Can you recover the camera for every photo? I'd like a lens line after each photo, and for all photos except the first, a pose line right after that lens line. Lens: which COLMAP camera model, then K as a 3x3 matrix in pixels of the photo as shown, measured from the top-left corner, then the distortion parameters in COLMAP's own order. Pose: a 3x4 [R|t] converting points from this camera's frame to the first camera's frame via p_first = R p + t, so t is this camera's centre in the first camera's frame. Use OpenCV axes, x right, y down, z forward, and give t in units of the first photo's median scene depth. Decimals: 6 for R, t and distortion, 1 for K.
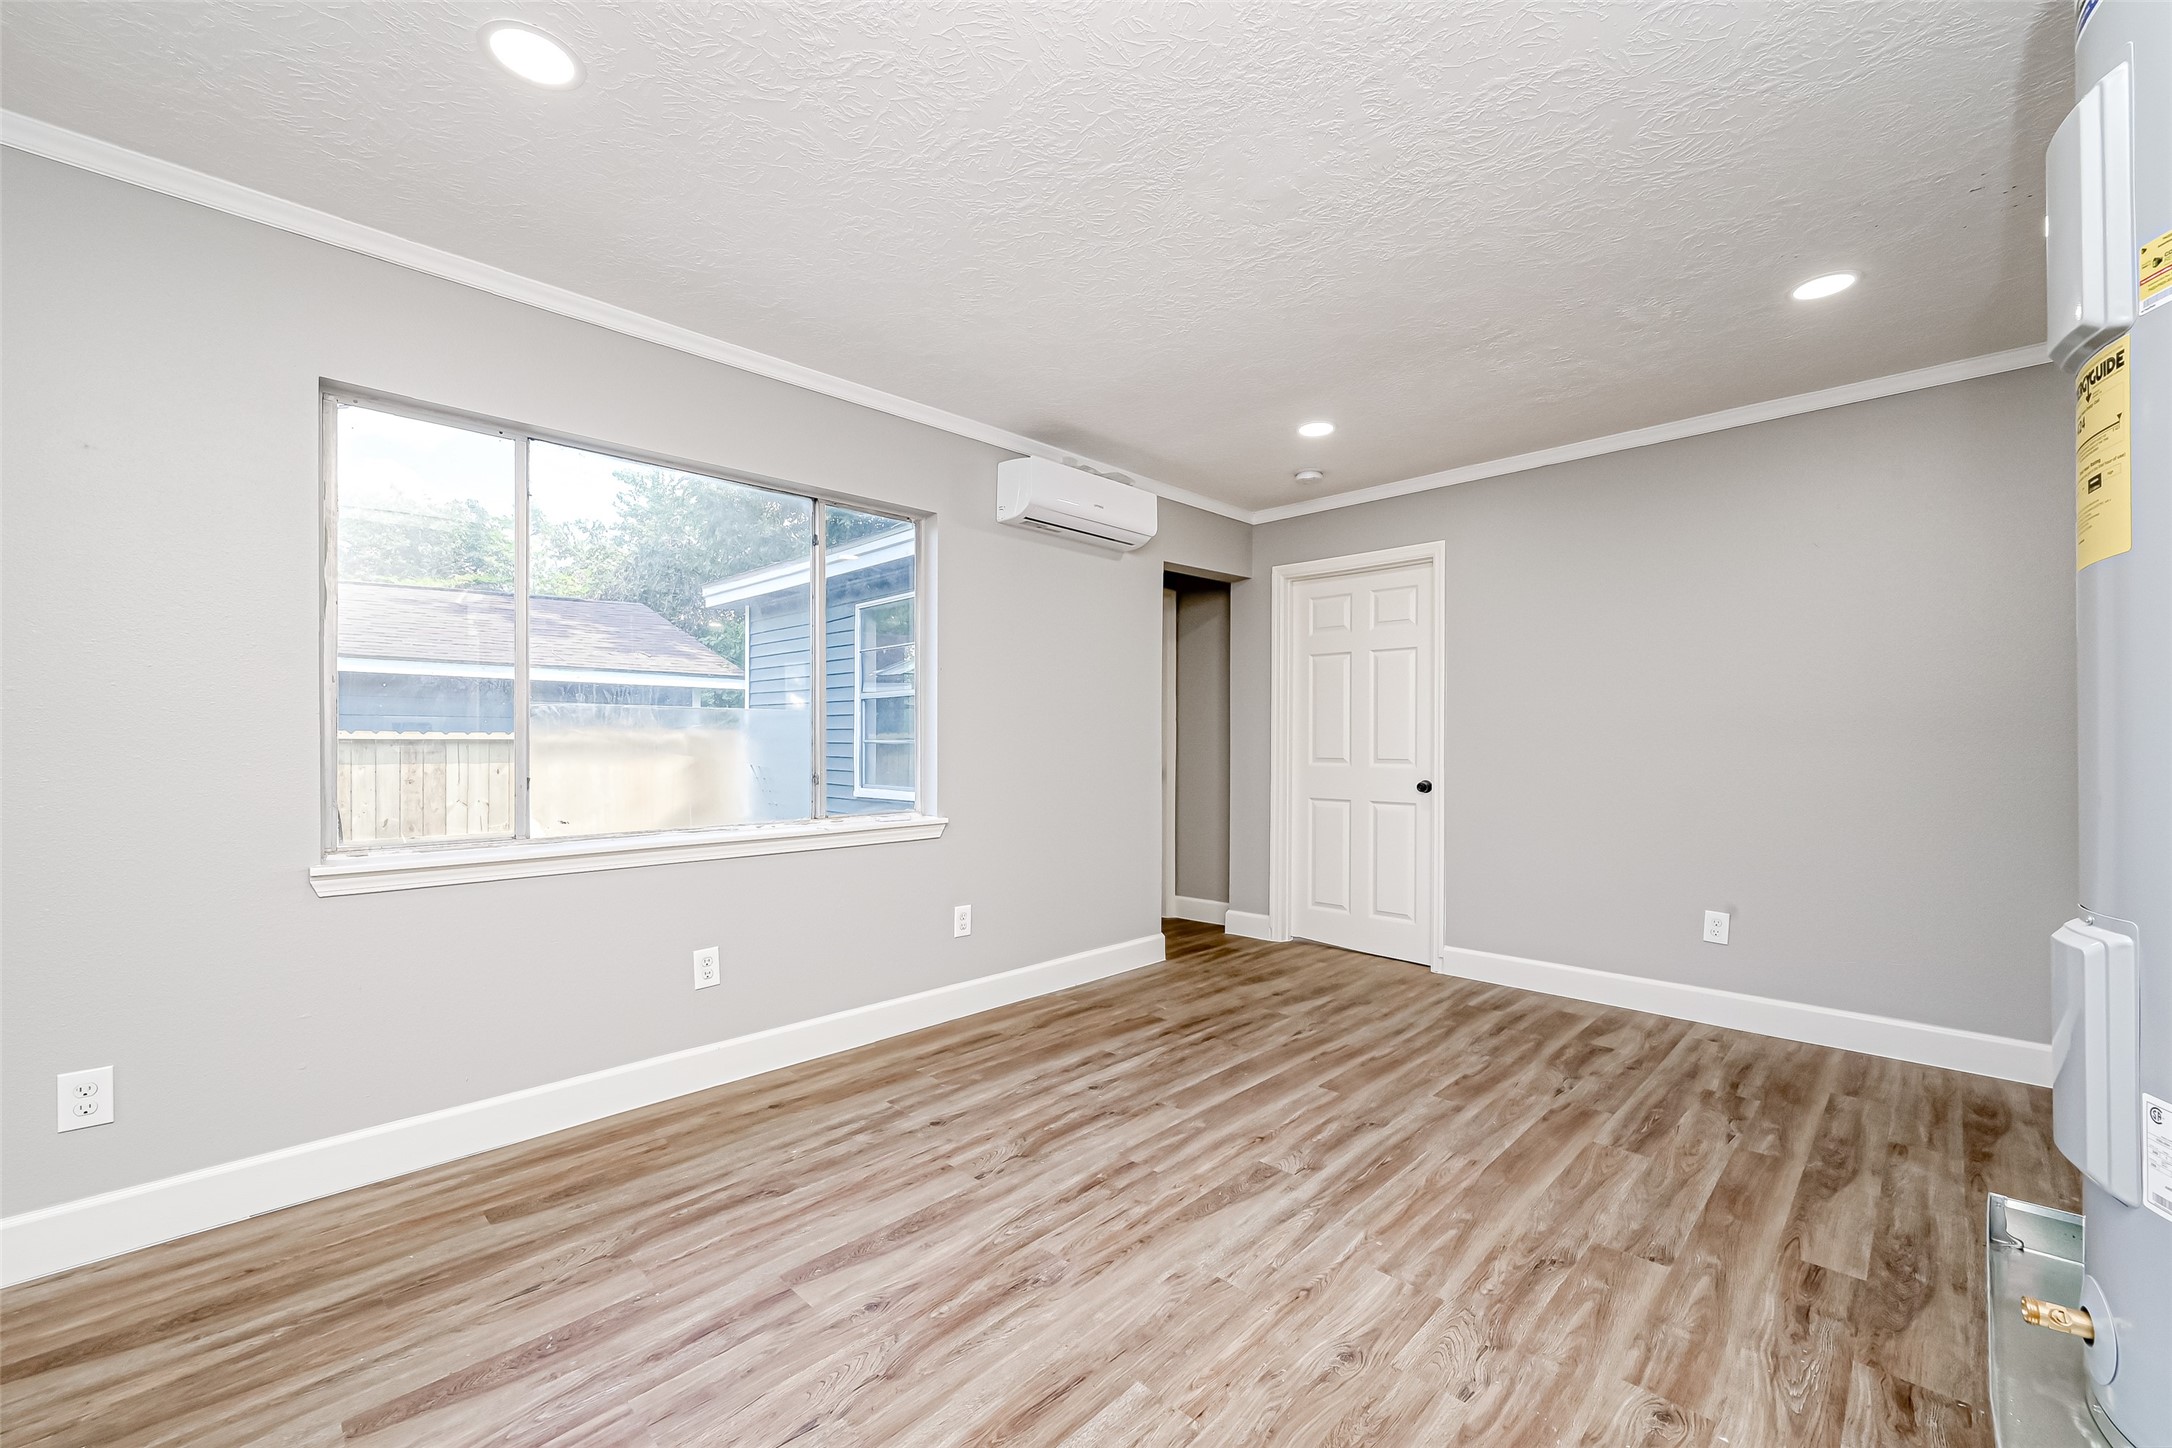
lens RADIAL K [[864.4, 0, 1094.7], [0, 864.4, 734.2], [0, 0, 1]] dist [0.000618, -0.000302]
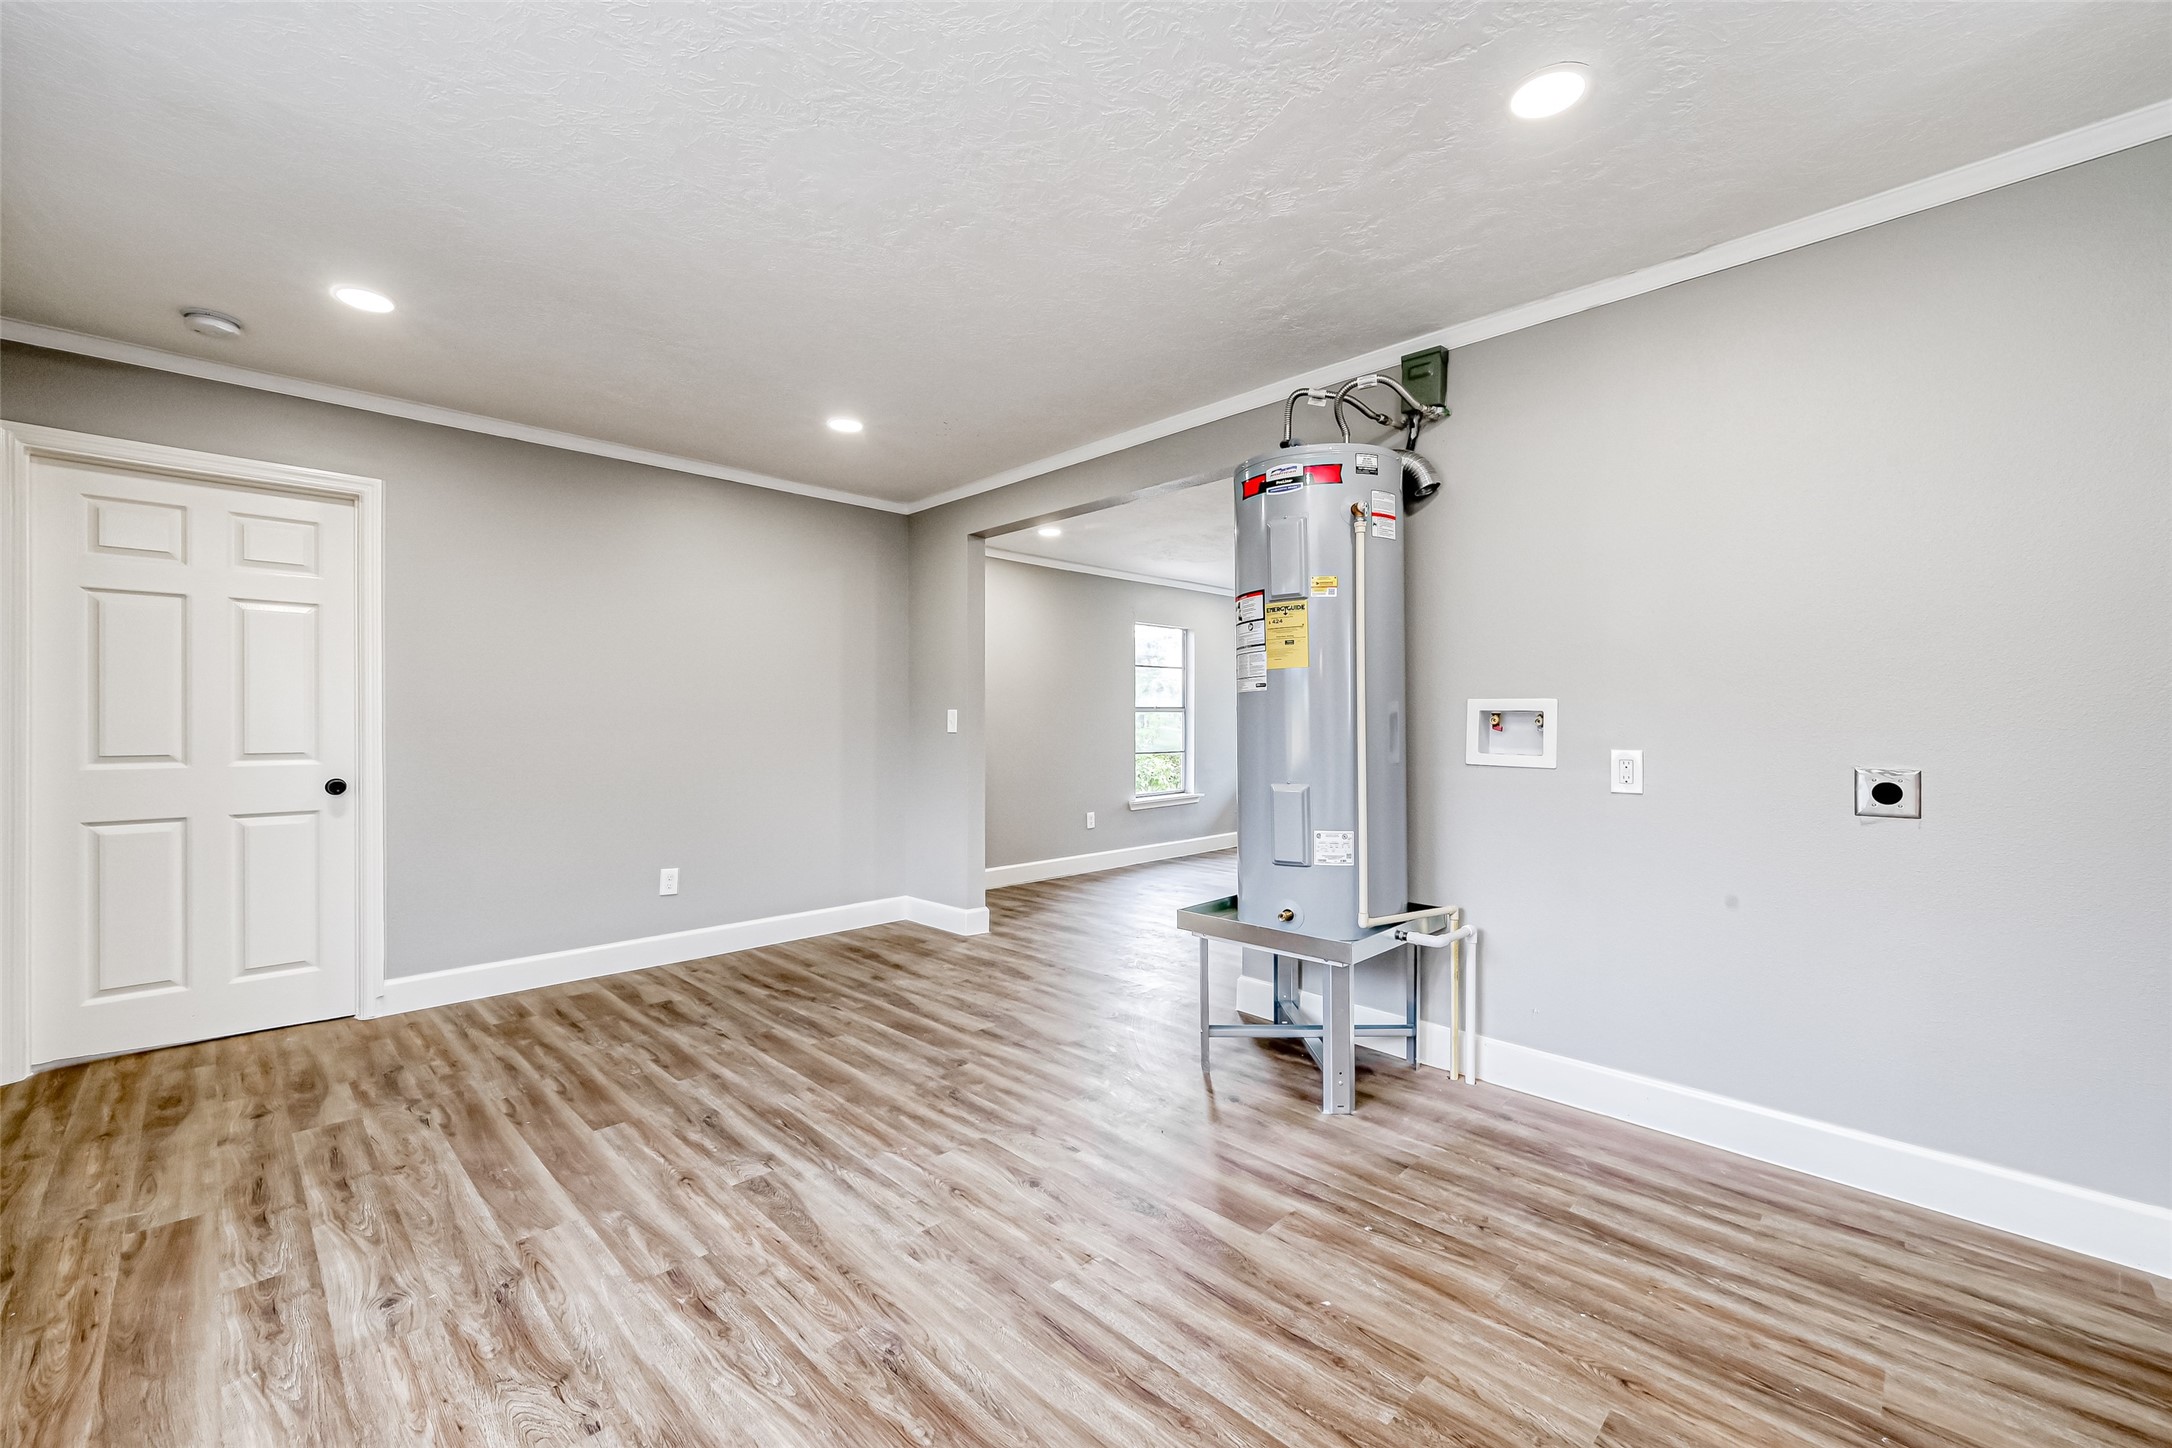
lens RADIAL K [[864.4, 0, 1078.1], [0, 864.4, 727.3], [0, 0, 1]] dist [0.000618, -0.000302]
pose [[0.030061, -0.002724, 0.999544, -0.581554], [-0.005341, 0.999982, 0.002886, 0.002115], [-0.999534, -0.005425, 0.030046, 0.495634]]
